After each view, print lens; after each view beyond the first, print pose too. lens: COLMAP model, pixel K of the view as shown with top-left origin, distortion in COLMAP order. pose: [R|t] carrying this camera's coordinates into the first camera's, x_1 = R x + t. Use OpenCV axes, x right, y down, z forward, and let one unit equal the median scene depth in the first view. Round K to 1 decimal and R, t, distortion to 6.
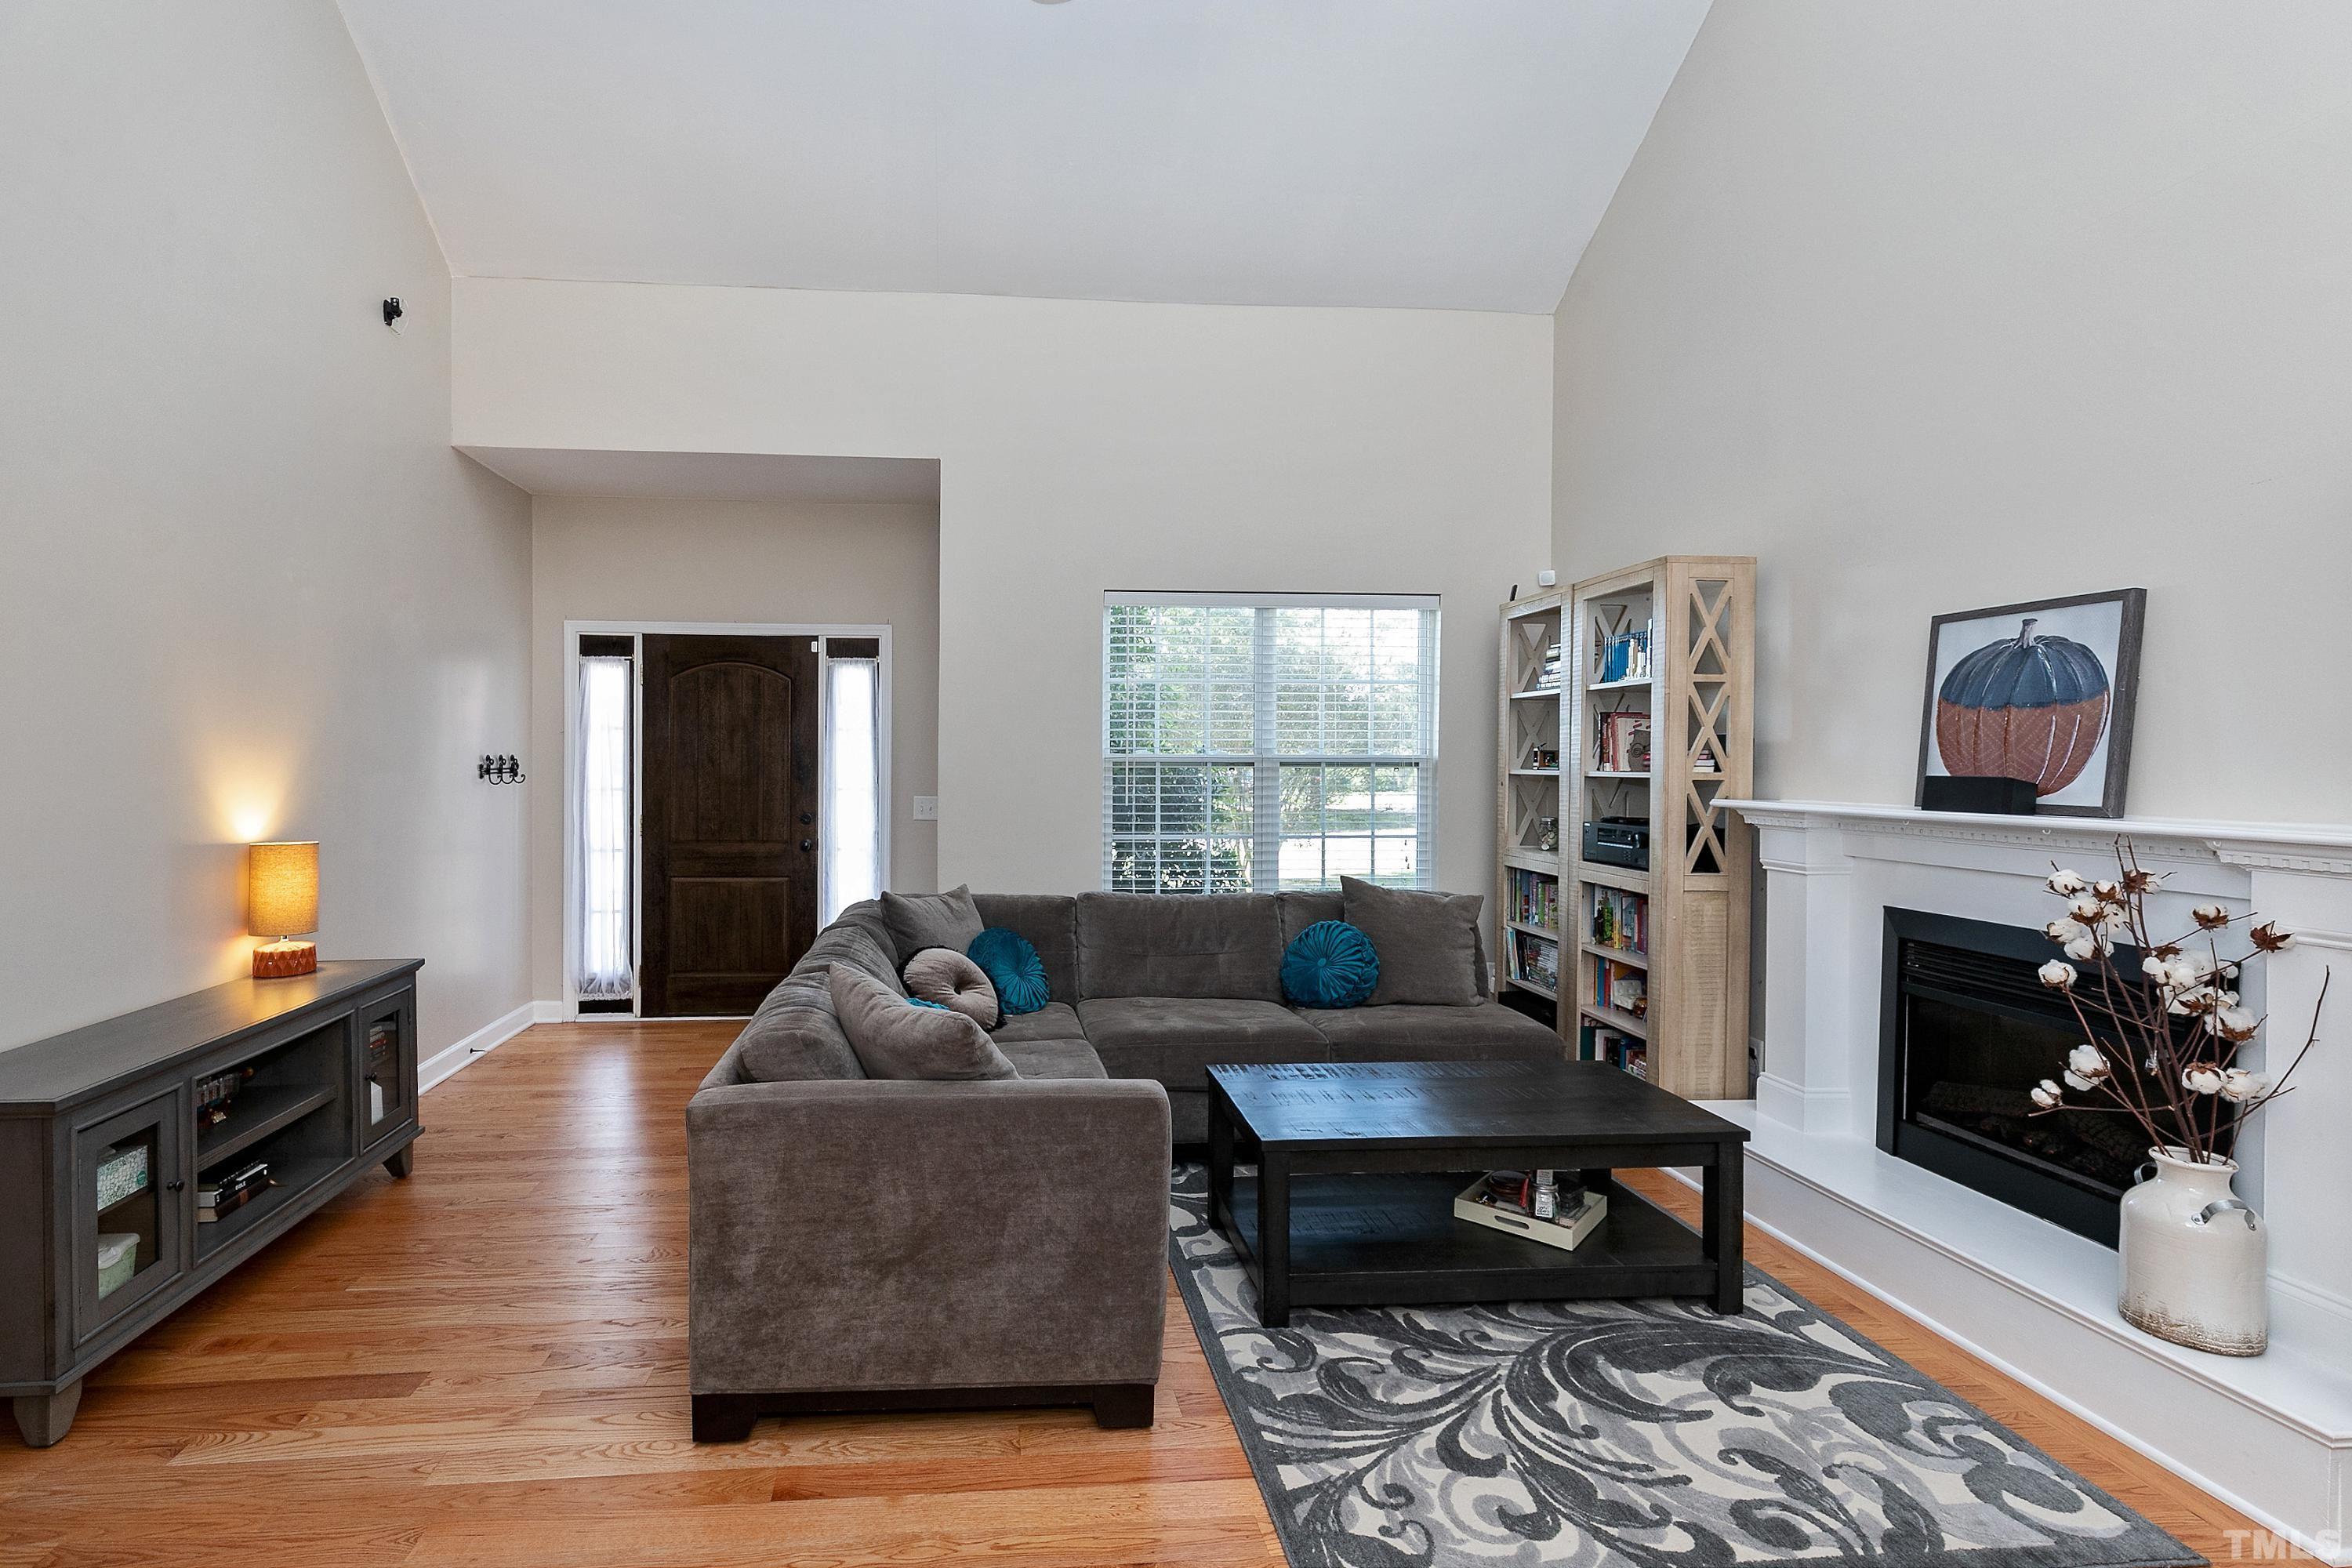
lens RADIAL K [[1078.6, 0, 1141.2], [0, 1078.6, 780.3], [0, 0, 1]] dist [-0.001973, -0.000903]
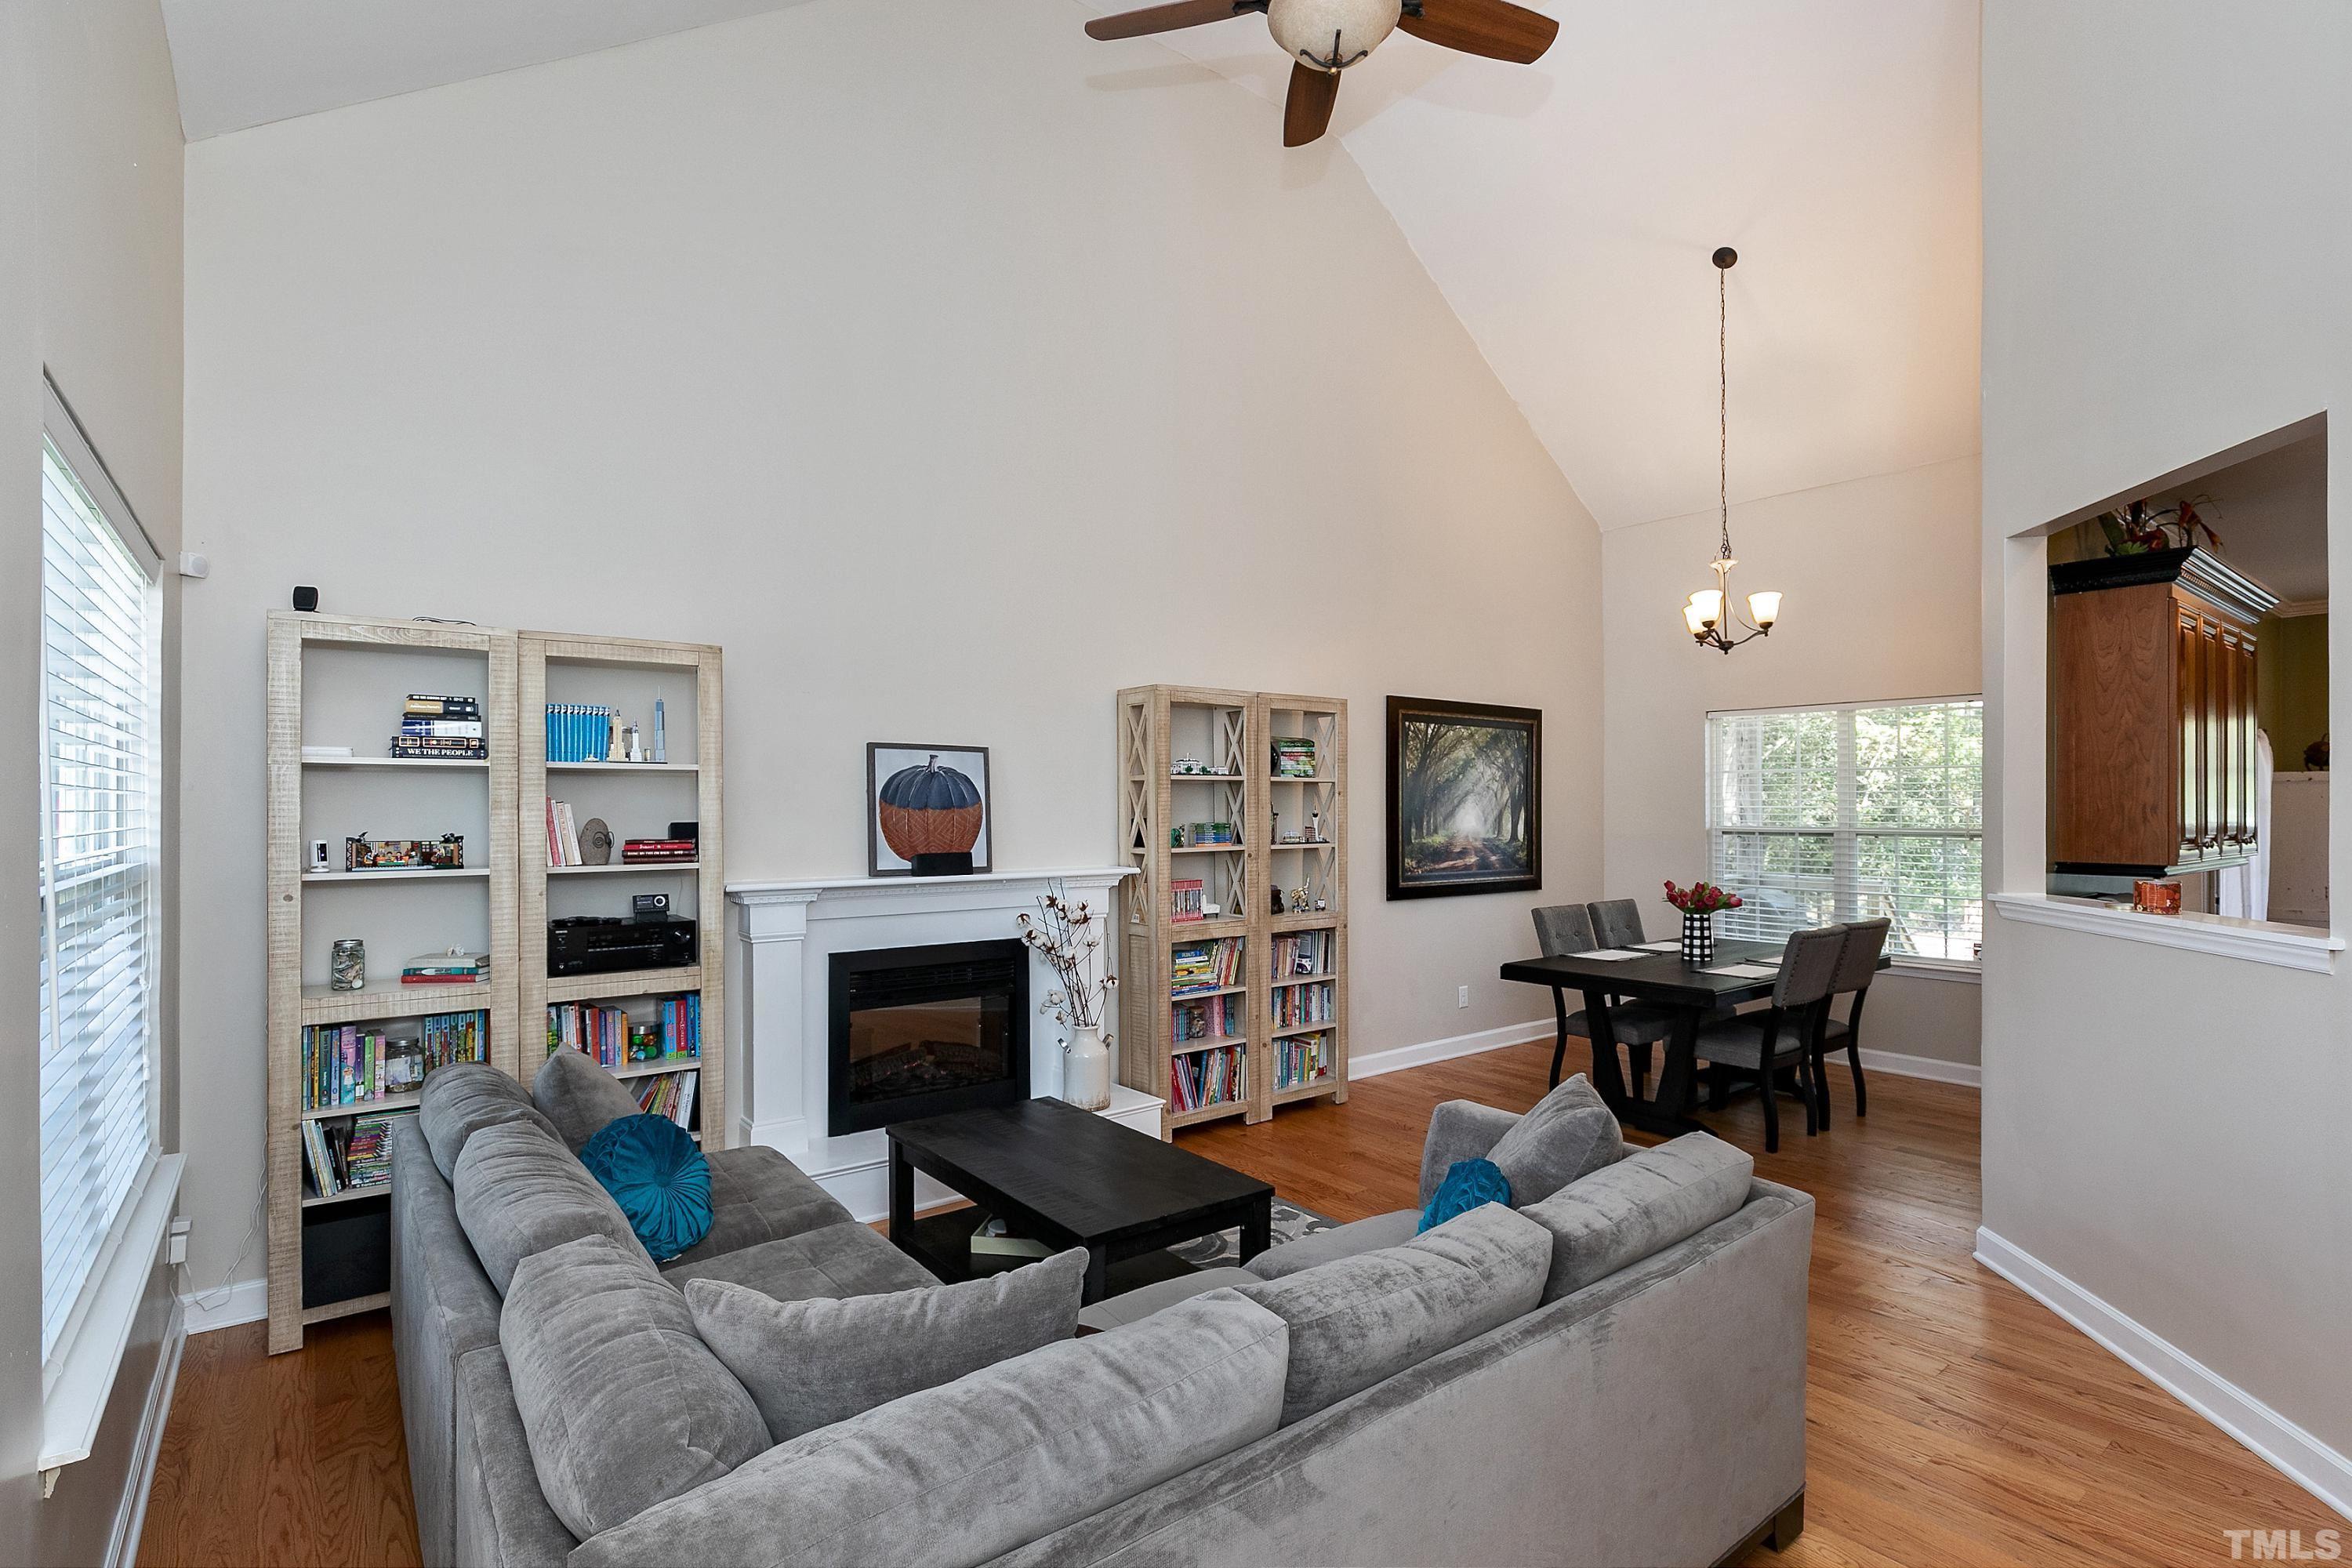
lens RADIAL K [[1119.3, 0, 1172.2], [0, 1119.3, 805.6], [0, 0, 1]] dist [-0.000480, -0.000041]
pose [[-0.475670, 0.003931, 0.879615, -0.704755], [0.019915, 0.999782, 0.006301, -0.064186], [-0.879398, 0.020515, -0.475644, 1.253352]]
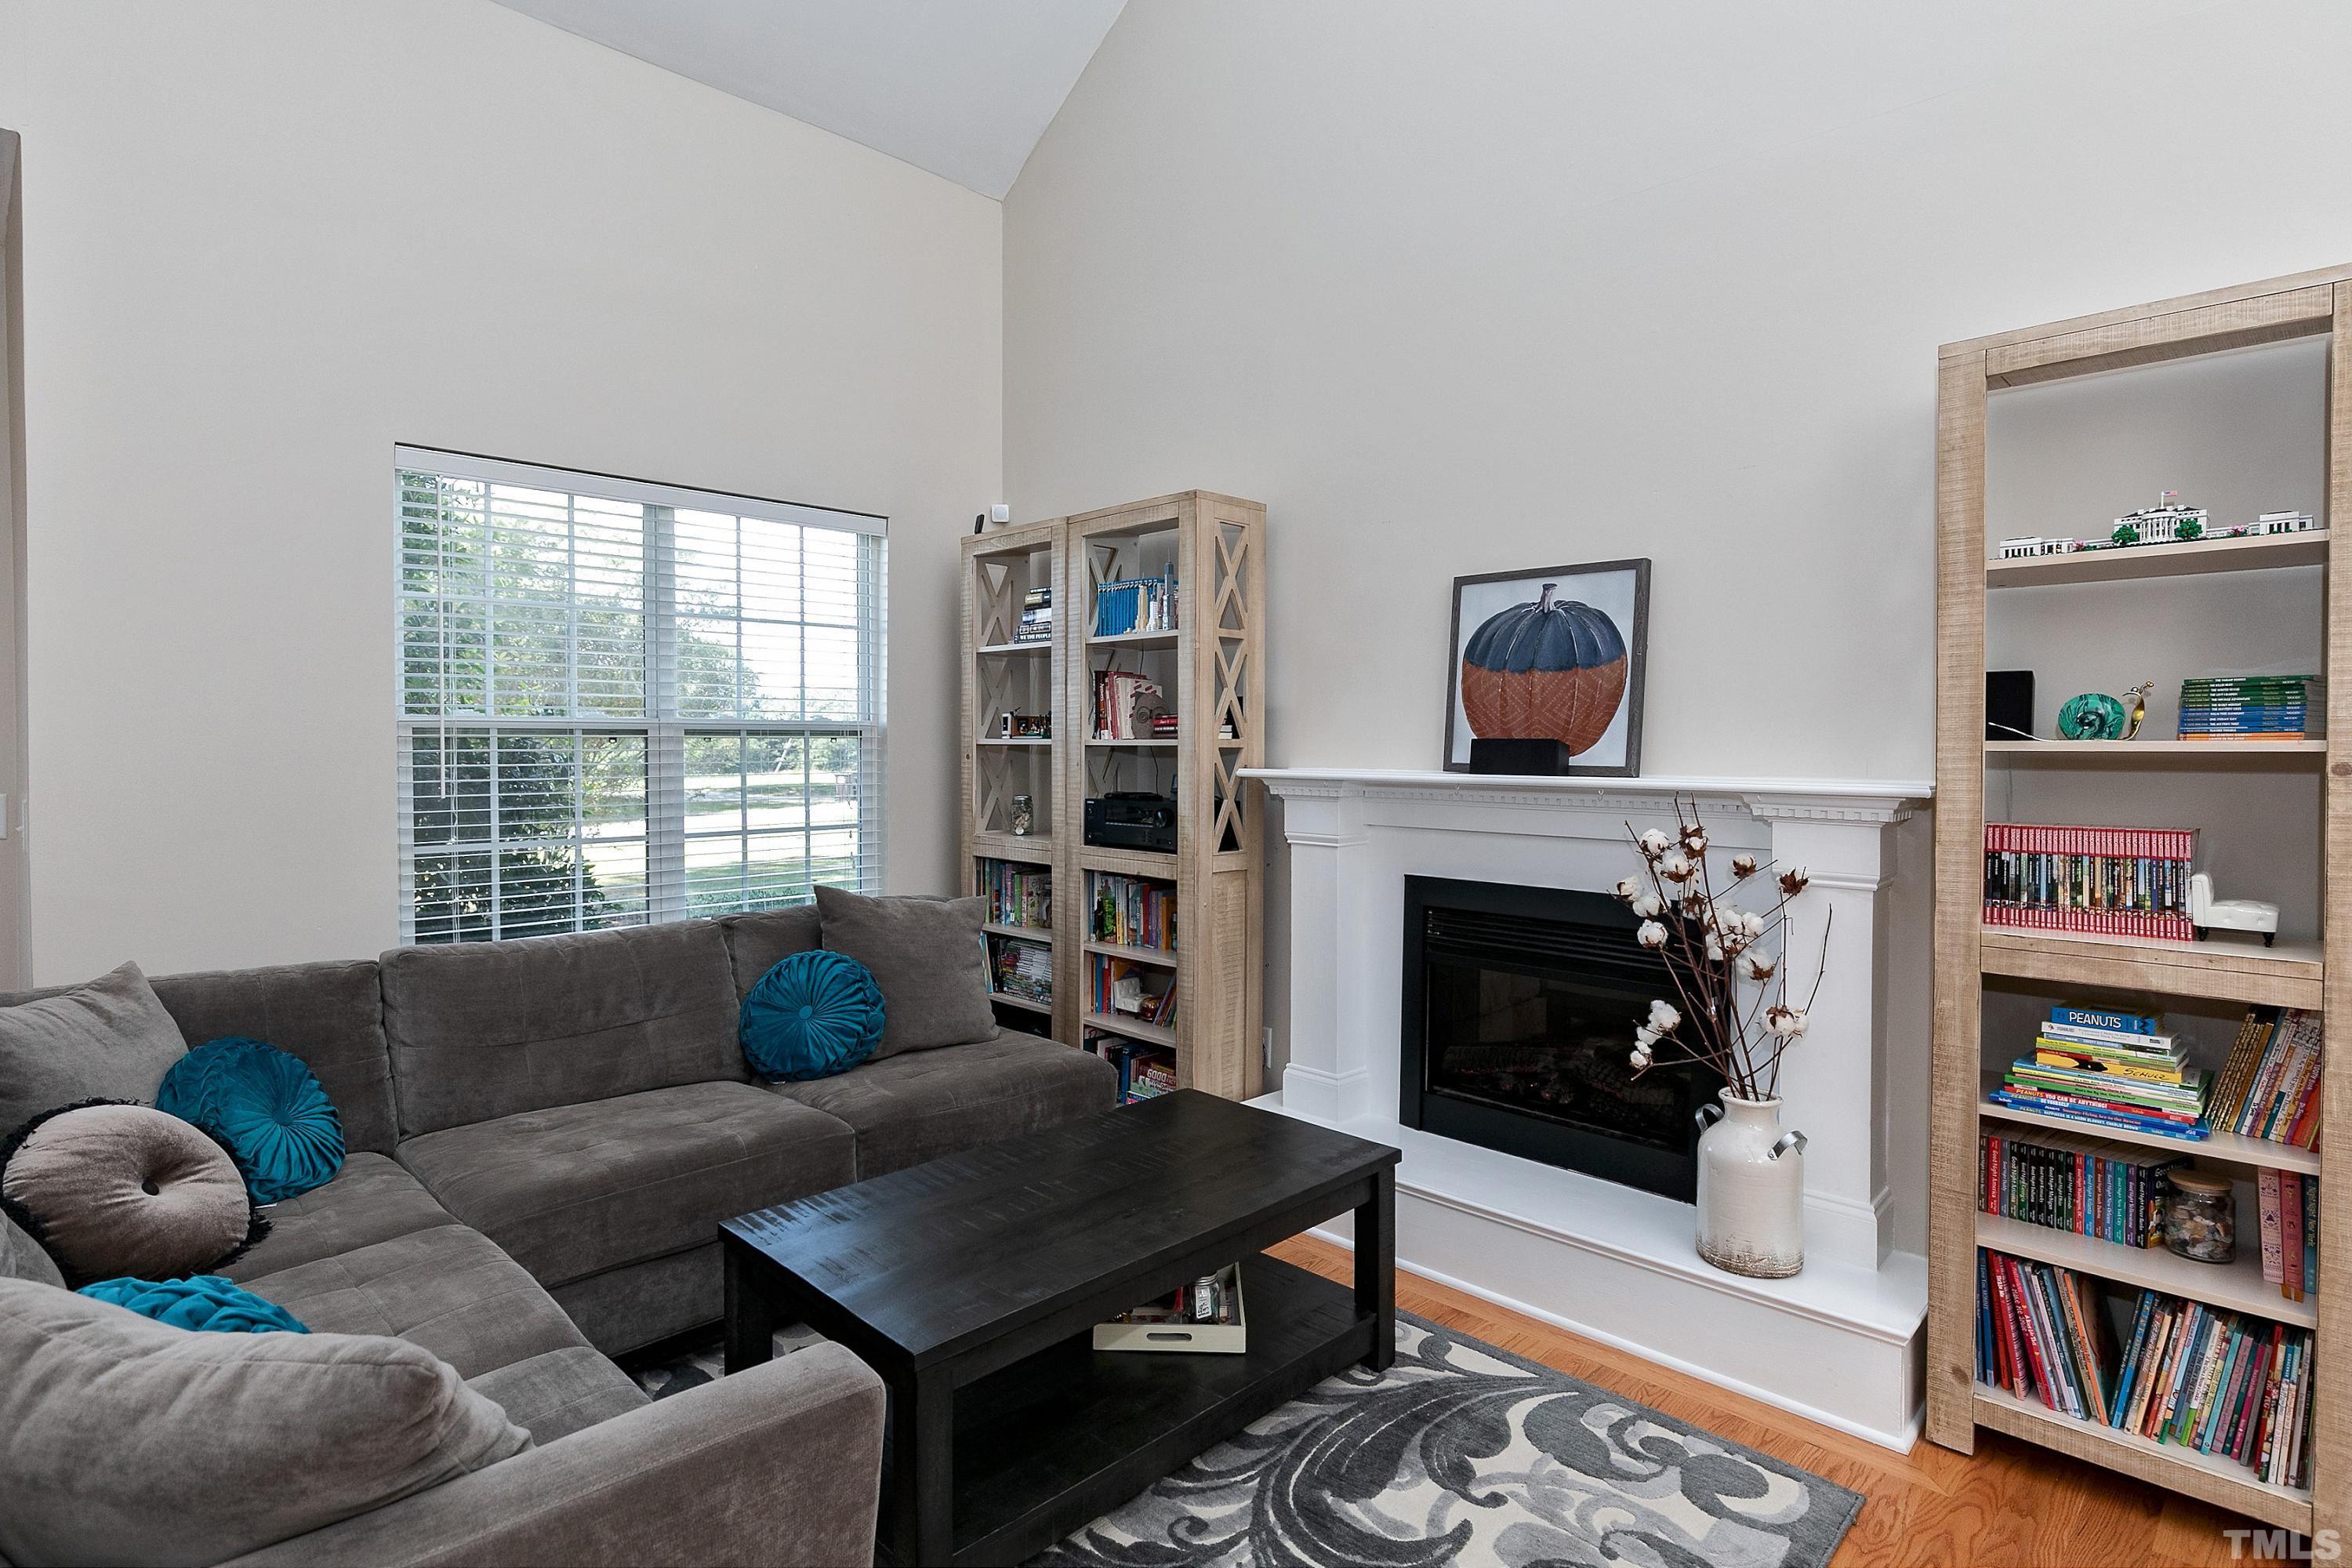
lens RADIAL K [[1174.1, 0, 1176.6], [0, 1174.1, 765.9], [0, 0, 1]] dist [0.001167, -0.001196]
pose [[0.800236, -0.017736, 0.599423, -0.104786], [0.014035, 0.999843, 0.010847, 0.004365], [-0.599522, -0.000267, 0.800359, 0.271957]]
